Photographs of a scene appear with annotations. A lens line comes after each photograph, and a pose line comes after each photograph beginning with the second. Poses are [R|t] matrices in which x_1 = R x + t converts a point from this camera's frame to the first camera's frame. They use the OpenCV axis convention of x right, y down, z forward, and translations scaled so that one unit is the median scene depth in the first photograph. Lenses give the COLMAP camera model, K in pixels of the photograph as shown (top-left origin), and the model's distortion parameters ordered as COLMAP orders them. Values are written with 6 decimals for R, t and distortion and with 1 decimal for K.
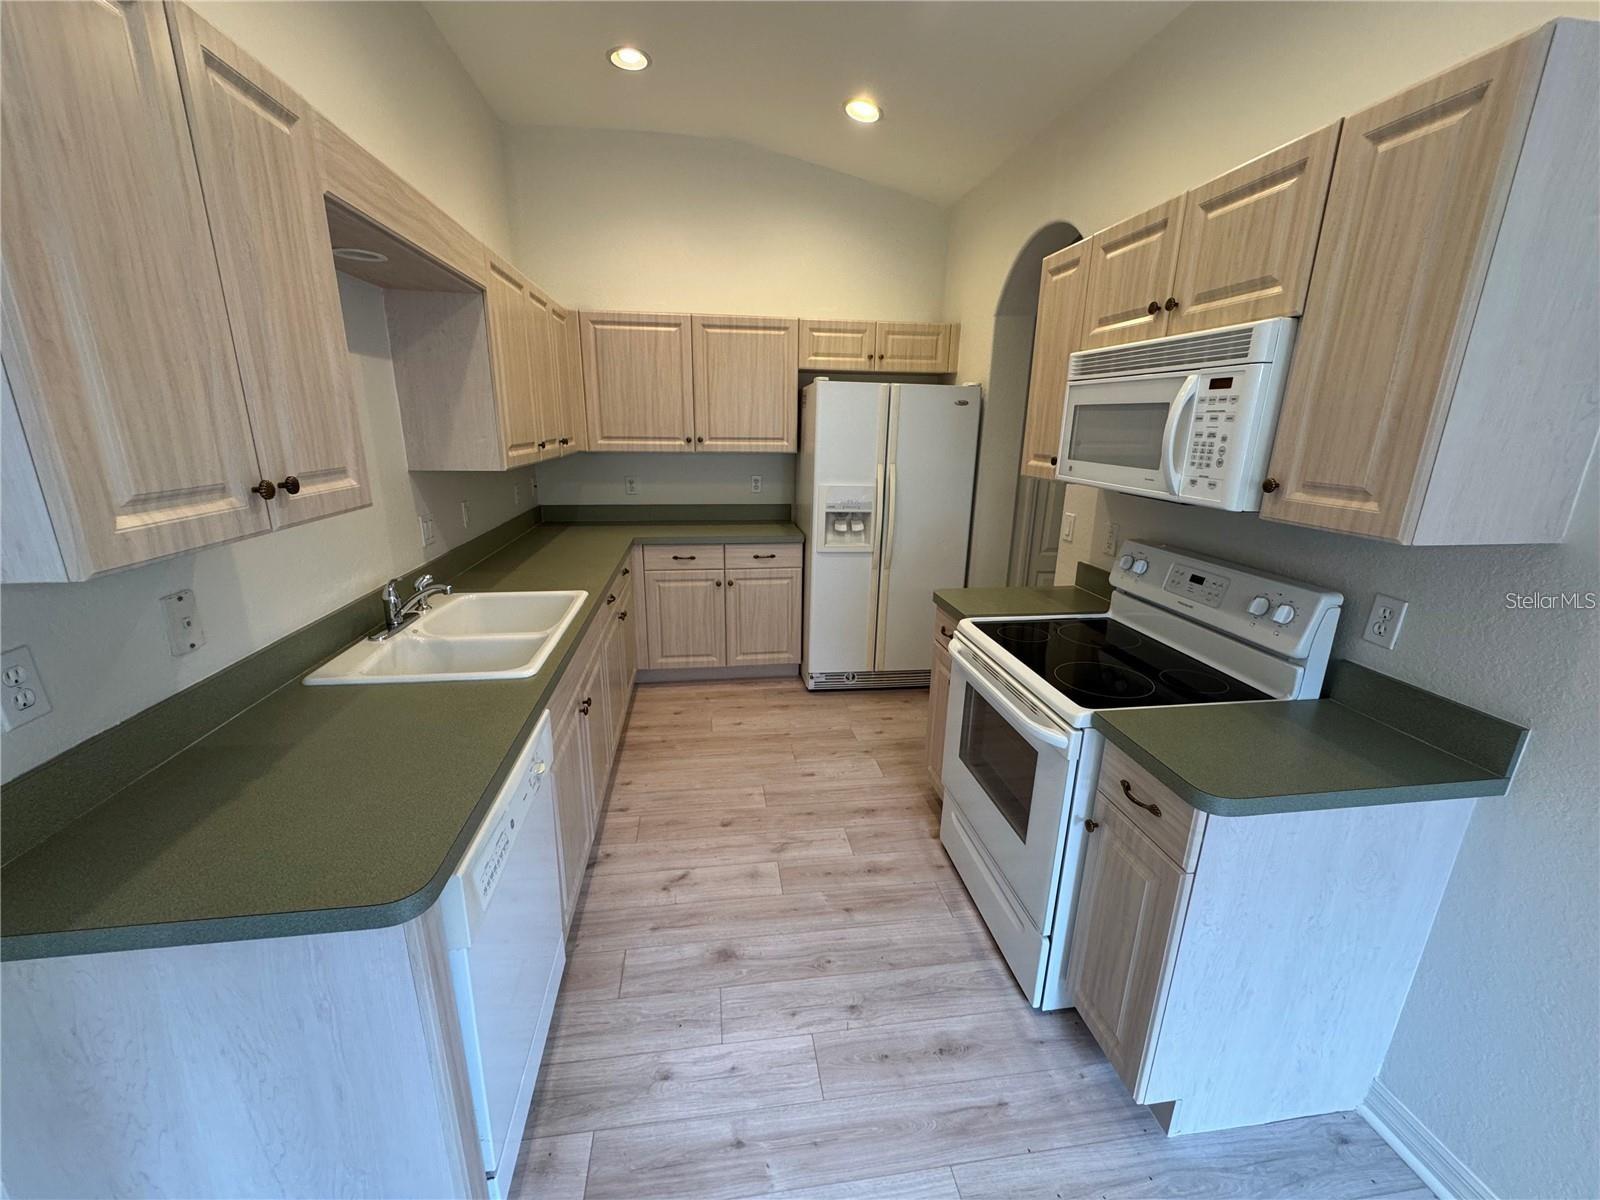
lens RADIAL K [[639.6, 0, 802.3], [0, 639.6, 593.4], [0, 0, 1]] dist [0.001562, -0.000299]
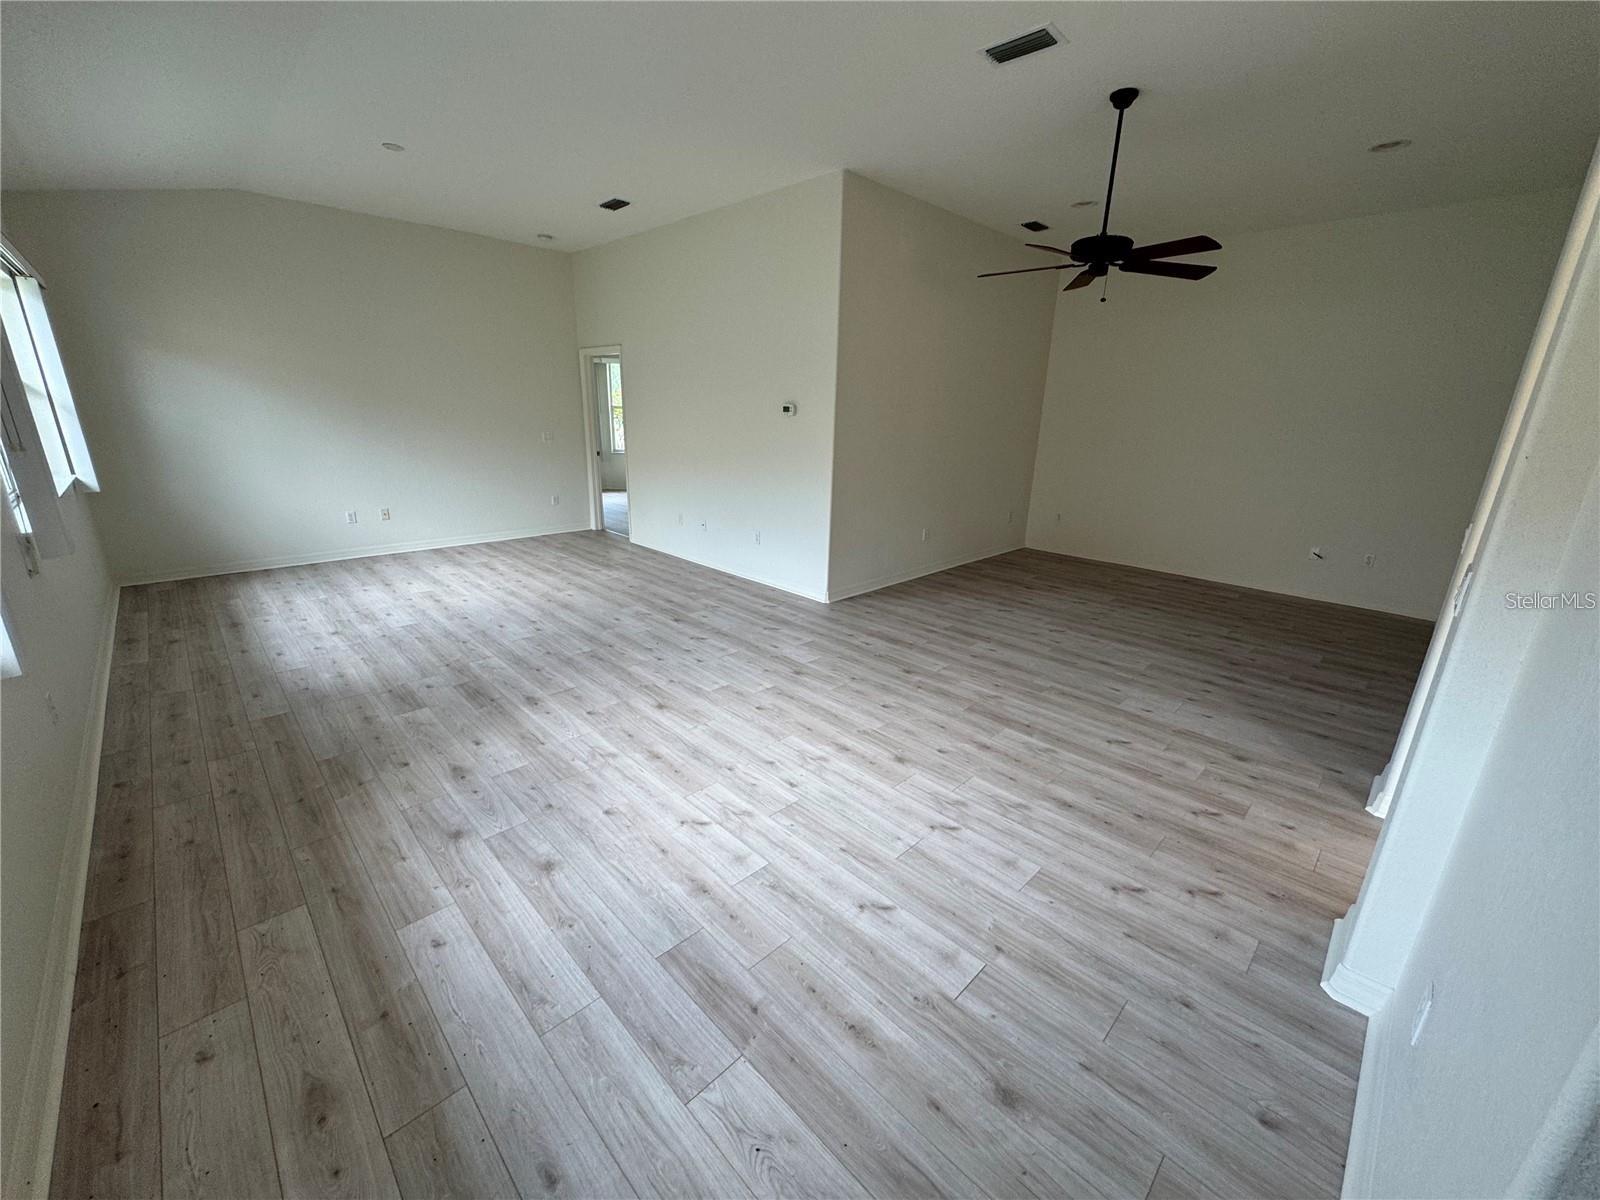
lens RADIAL K [[639.6, 0, 810.9], [0, 639.6, 602.2], [0, 0, 1]] dist [0.001562, -0.000299]
pose [[0.591473, 0.224665, -0.774394, 0.726341], [-0.203216, 0.970932, 0.126470, -0.065491], [0.780297, 0.082566, 0.619935, 0.265018]]
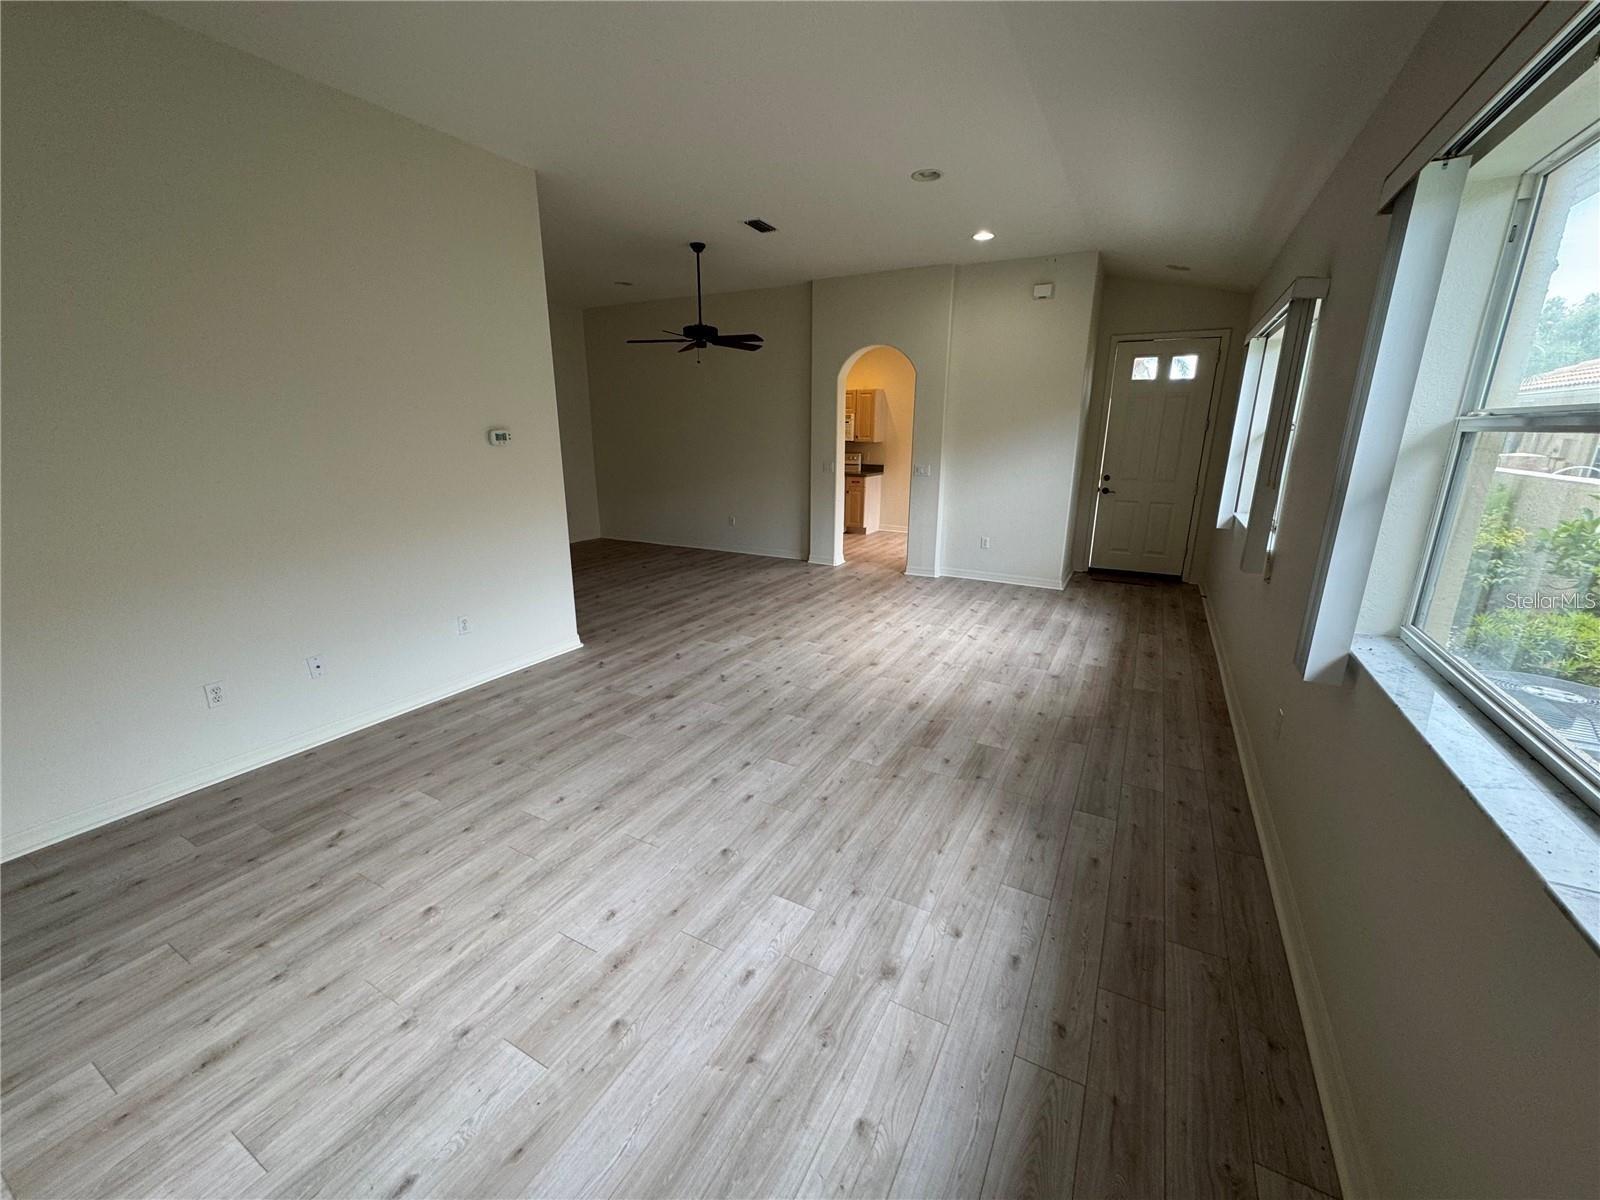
lens RADIAL K [[639.6, 0, 803.1], [0, 639.6, 602.4], [0, 0, 1]] dist [0.001562, -0.000299]
pose [[0.602034, -0.234151, 0.763366, -3.781834], [0.205033, 0.969313, 0.135621, -0.042979], [-0.771697, 0.074867, 0.631569, -0.350081]]
